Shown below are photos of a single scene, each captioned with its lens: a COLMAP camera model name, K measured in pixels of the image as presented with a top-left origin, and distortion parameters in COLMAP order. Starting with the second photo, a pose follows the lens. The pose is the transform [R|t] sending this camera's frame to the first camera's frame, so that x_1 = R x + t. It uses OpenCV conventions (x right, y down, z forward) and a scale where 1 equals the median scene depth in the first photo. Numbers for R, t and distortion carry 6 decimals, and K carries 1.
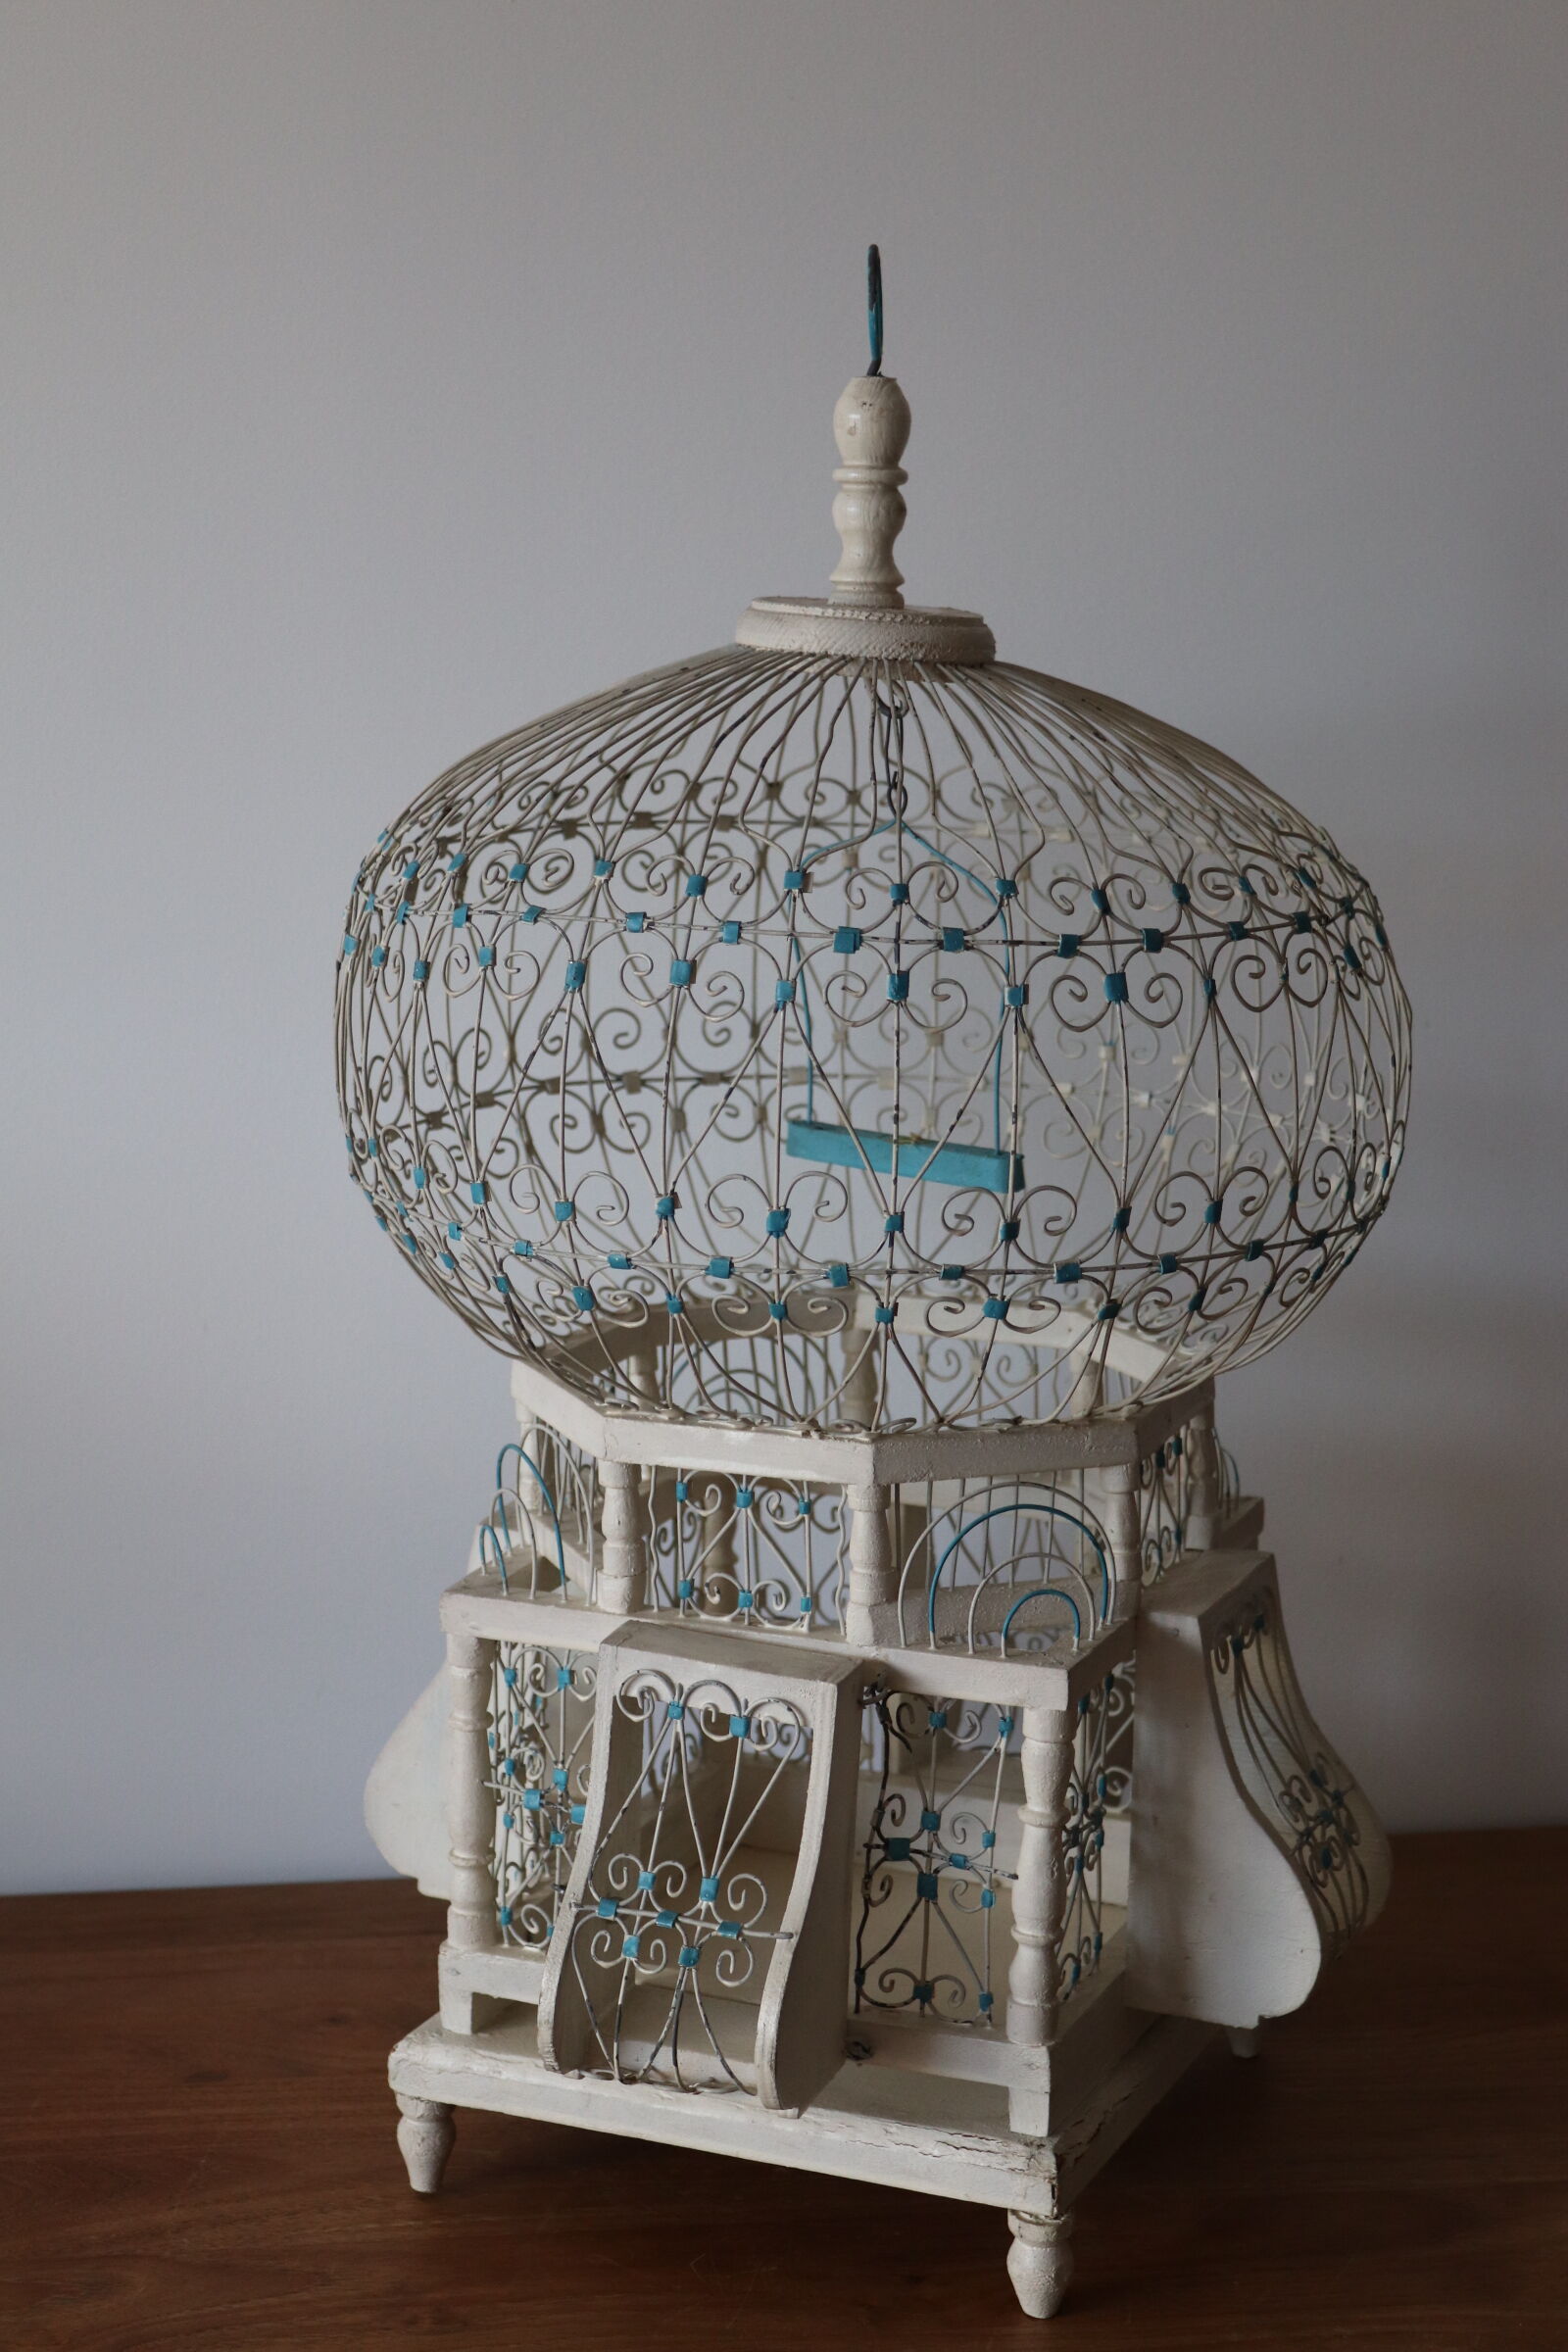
lens RADIAL K [[4310.8, 0, 794.2], [0, 4310.8, 1172.0], [0, 0, 1]] dist [0.008929, 0.177898]
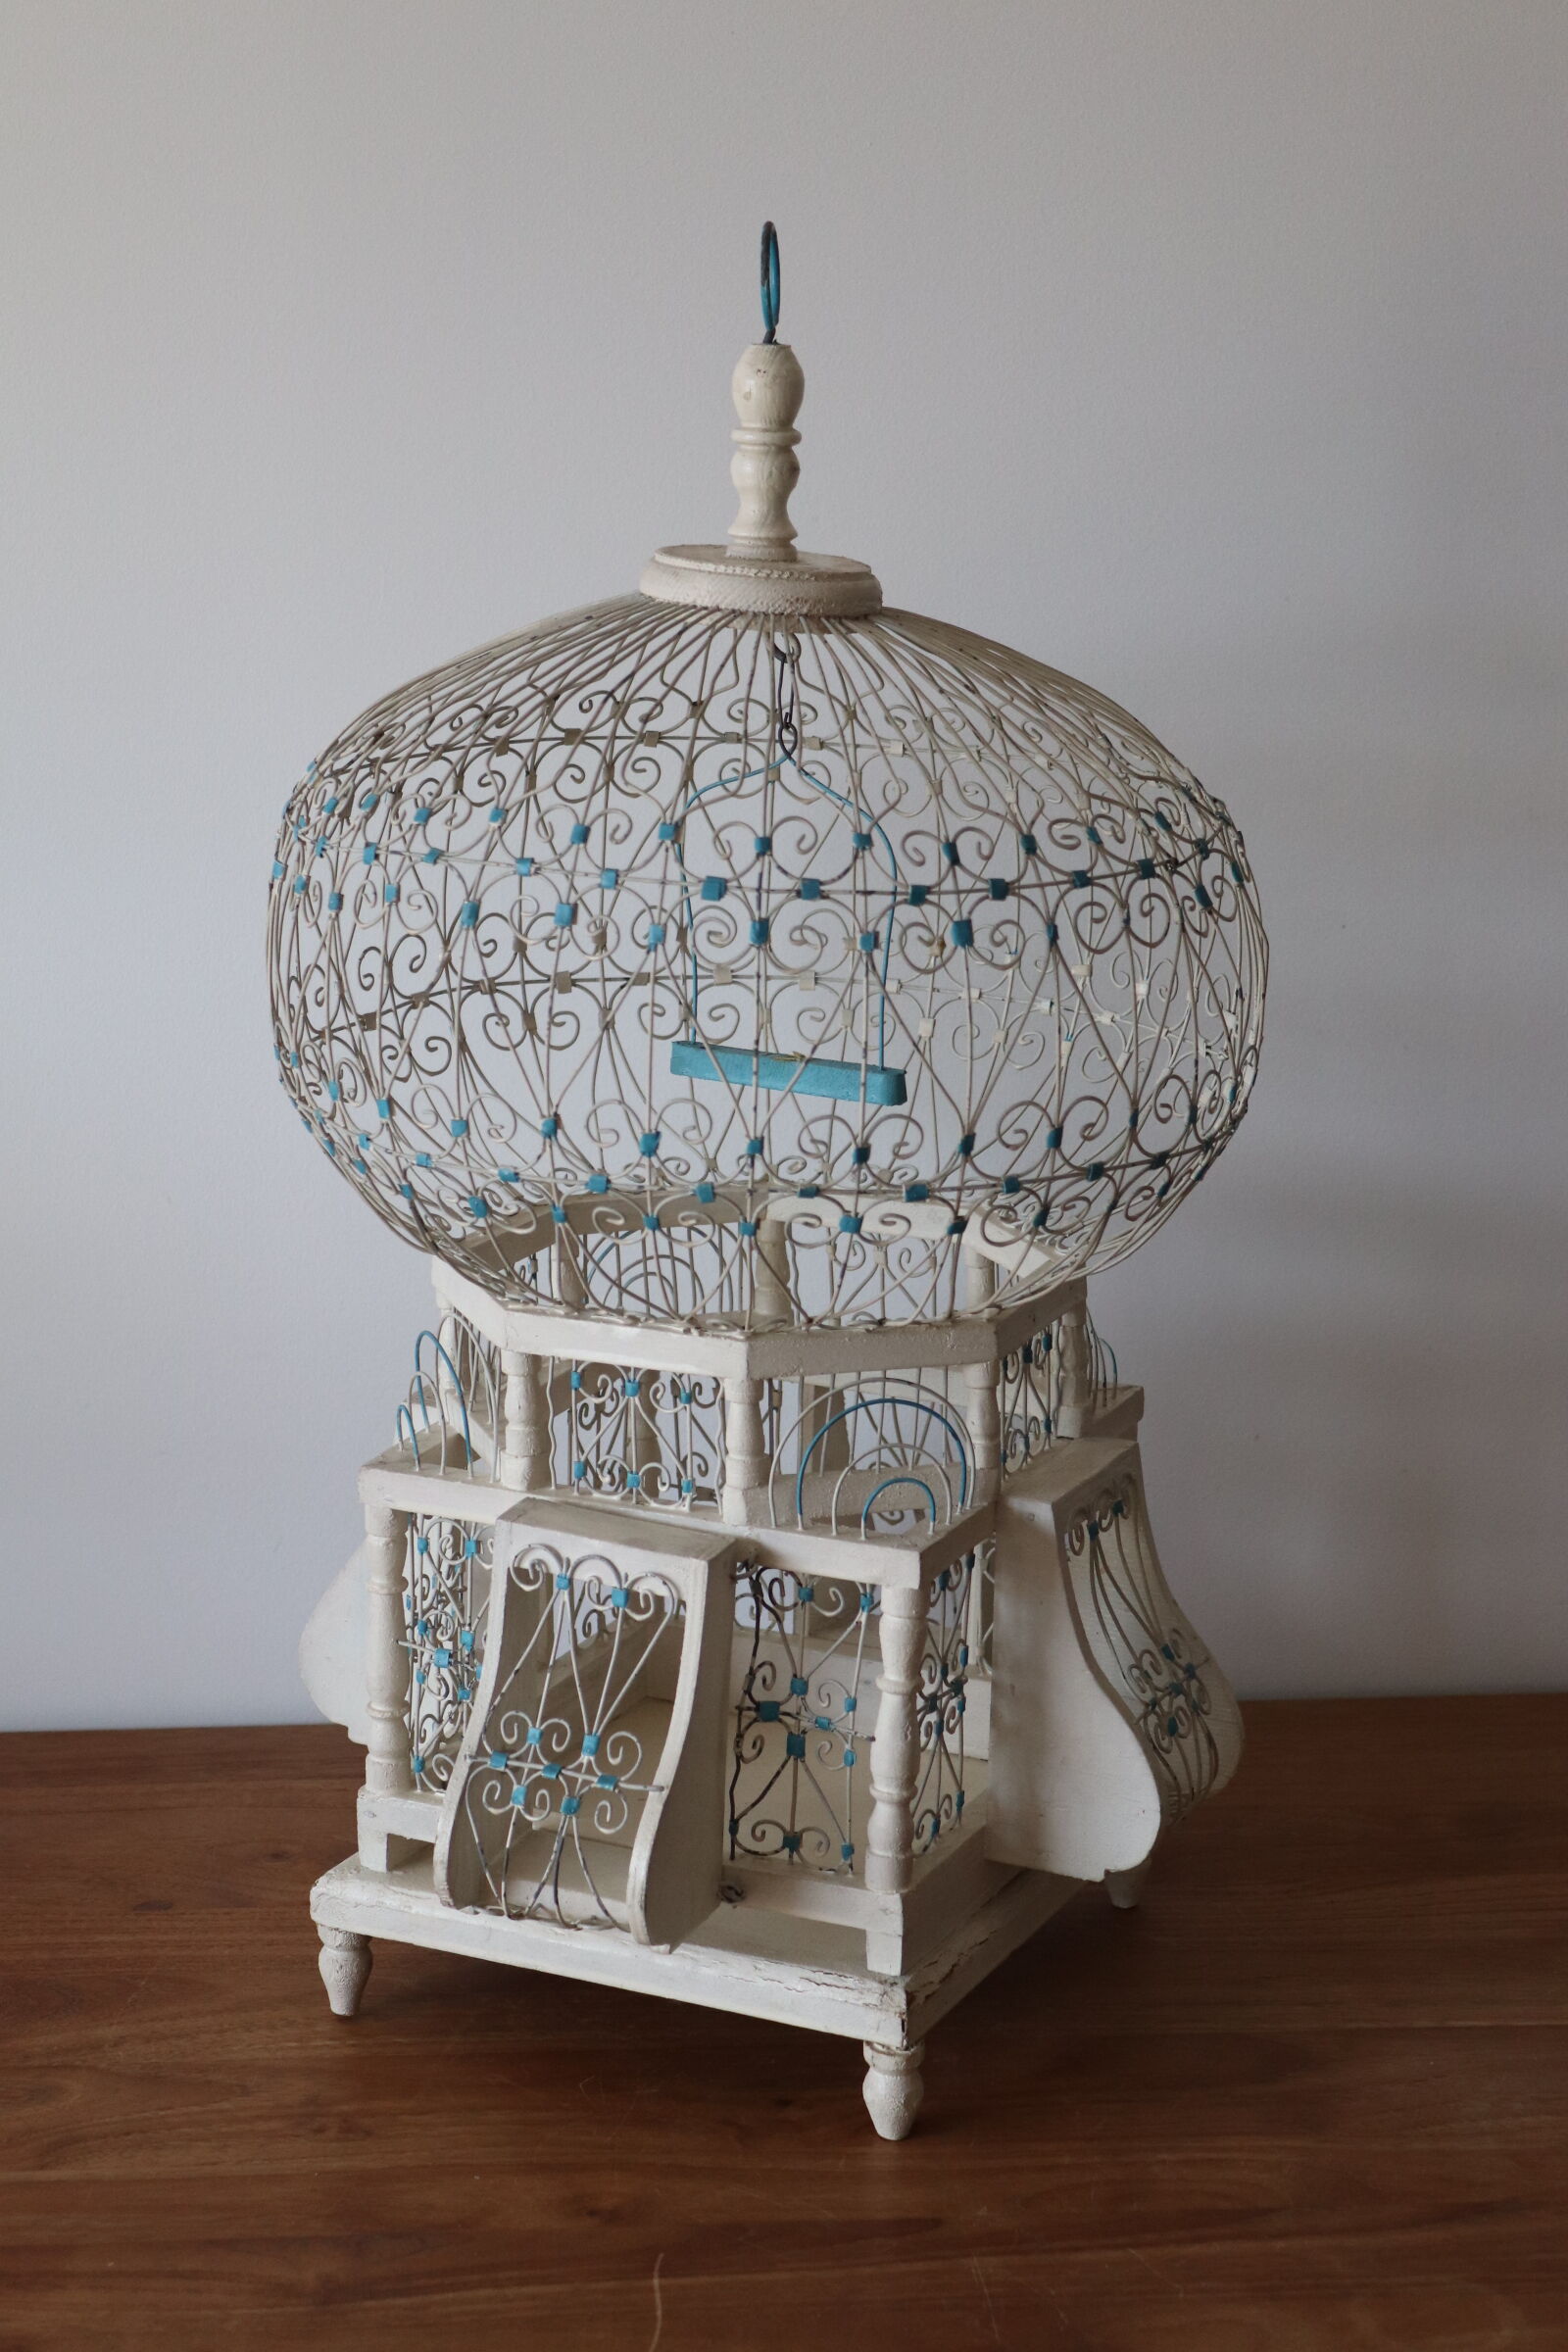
lens RADIAL K [[4702.5, 0, 774.0], [0, 4702.5, 1181.2], [0, 0, 1]] dist [0.036096, 0.182132]
pose [[0.999315, 0.015876, -0.033419, 0.062458], [-0.014162, 0.998602, 0.050929, -0.036922], [0.034180, -0.050421, 0.998143, -0.177834]]
